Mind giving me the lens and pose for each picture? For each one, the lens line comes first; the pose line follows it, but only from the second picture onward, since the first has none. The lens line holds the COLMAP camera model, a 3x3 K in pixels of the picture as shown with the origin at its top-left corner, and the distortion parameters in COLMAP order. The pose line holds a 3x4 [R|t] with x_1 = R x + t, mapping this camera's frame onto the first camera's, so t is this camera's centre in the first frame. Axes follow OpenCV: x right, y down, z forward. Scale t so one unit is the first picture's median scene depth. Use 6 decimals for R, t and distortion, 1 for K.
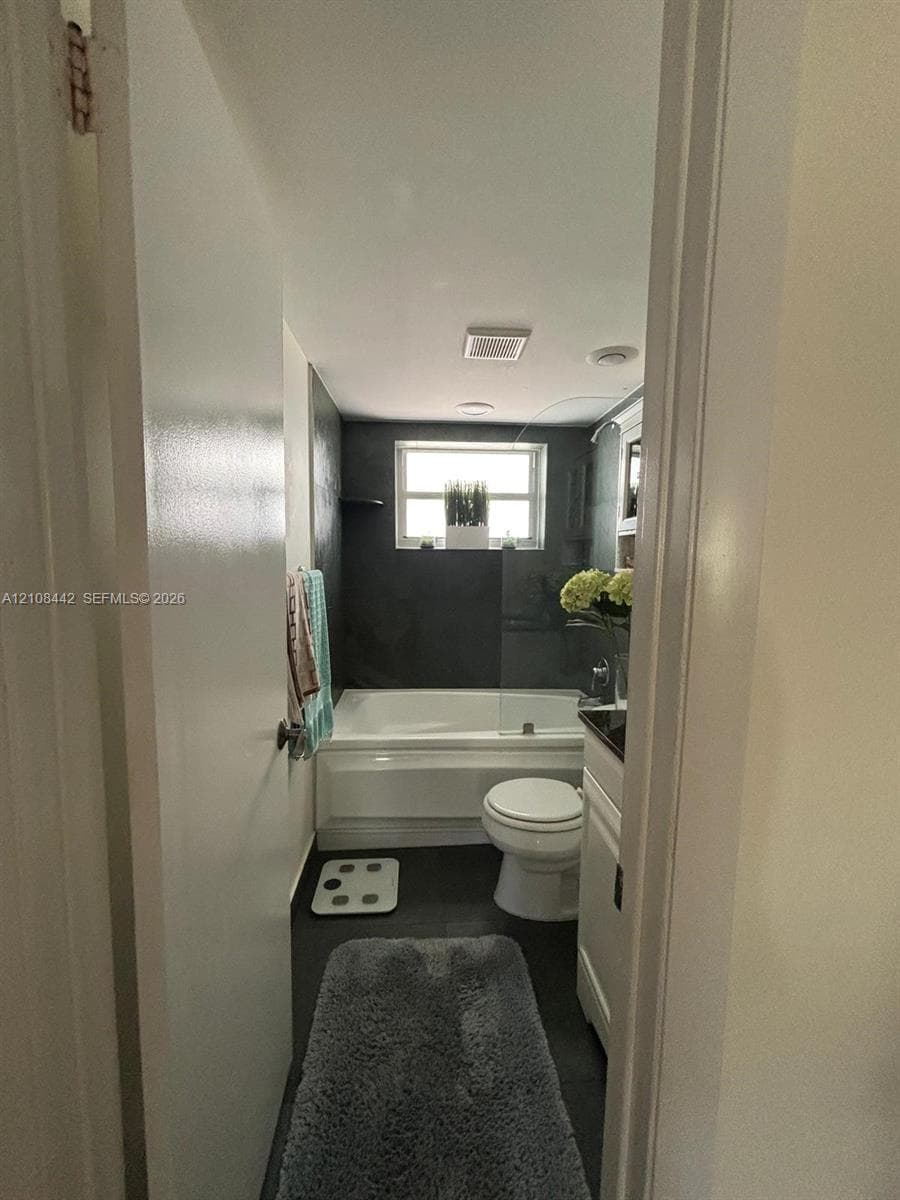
lens RADIAL K [[485.9, 0, 449.9], [0, 485.9, 602.8], [0, 0, 1]] dist [-0.008099, -0.000282]
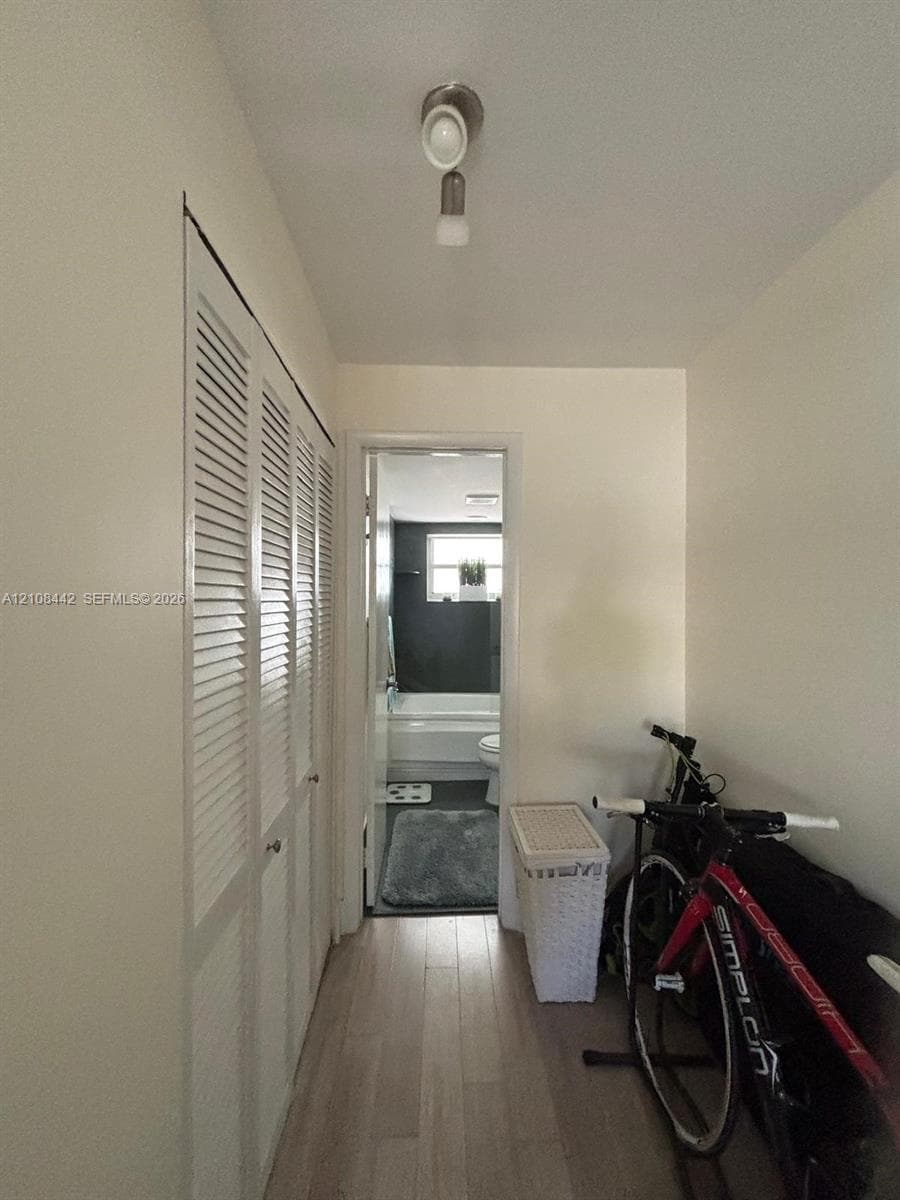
lens RADIAL K [[485.9, 0, 452.6], [0, 485.9, 600.4], [0, 0, 1]] dist [-0.008099, -0.000282]
pose [[0.999465, -0.004670, -0.032357, 0.027547], [0.001679, 0.995770, -0.091868, 0.038872], [0.032650, 0.091765, 0.995245, -0.718827]]
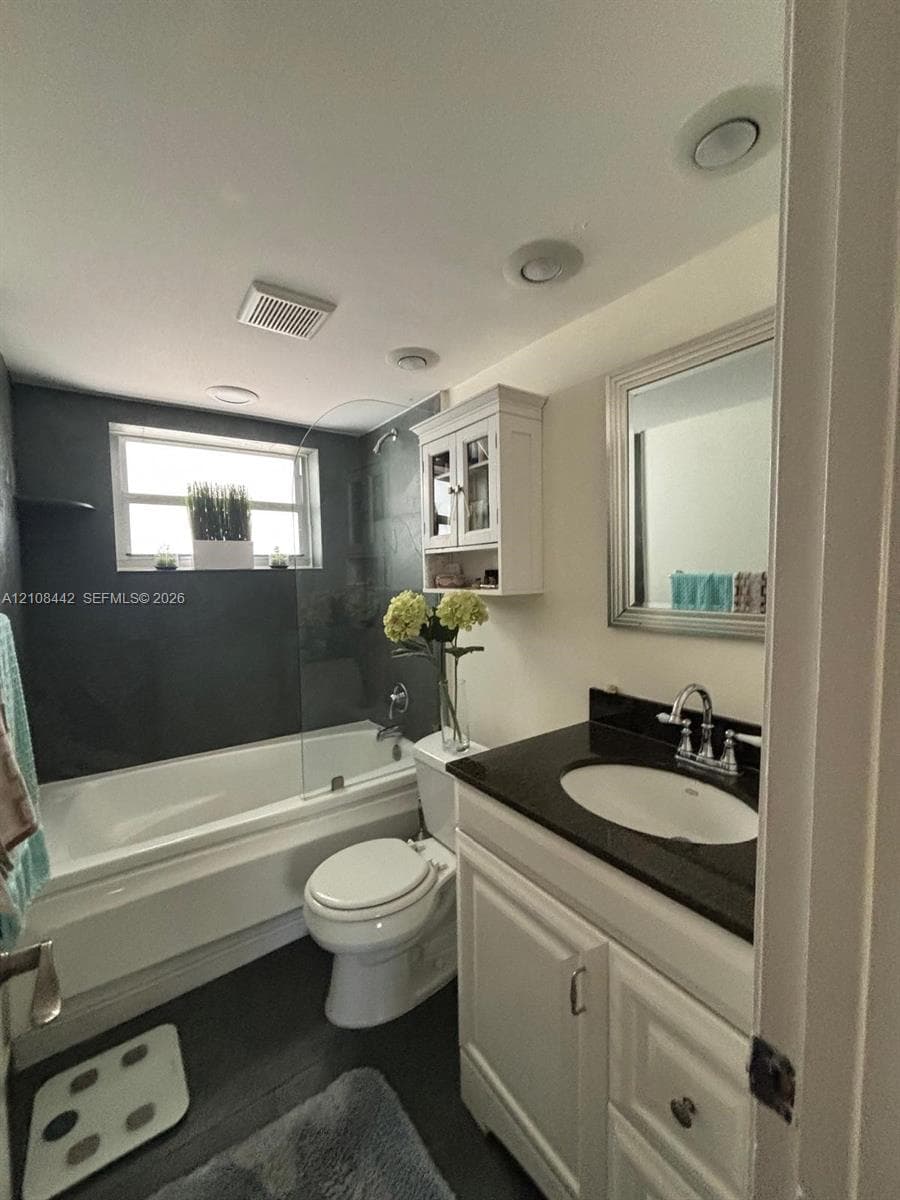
lens RADIAL K [[485.9, 0, 457.3], [0, 485.9, 599.2], [0, 0, 1]] dist [-0.008099, -0.000282]
pose [[0.843131, -0.052969, 0.535092, -0.094604], [0.072960, 0.997203, -0.016248, -0.028163], [-0.532735, 0.052739, 0.844637, 0.168347]]
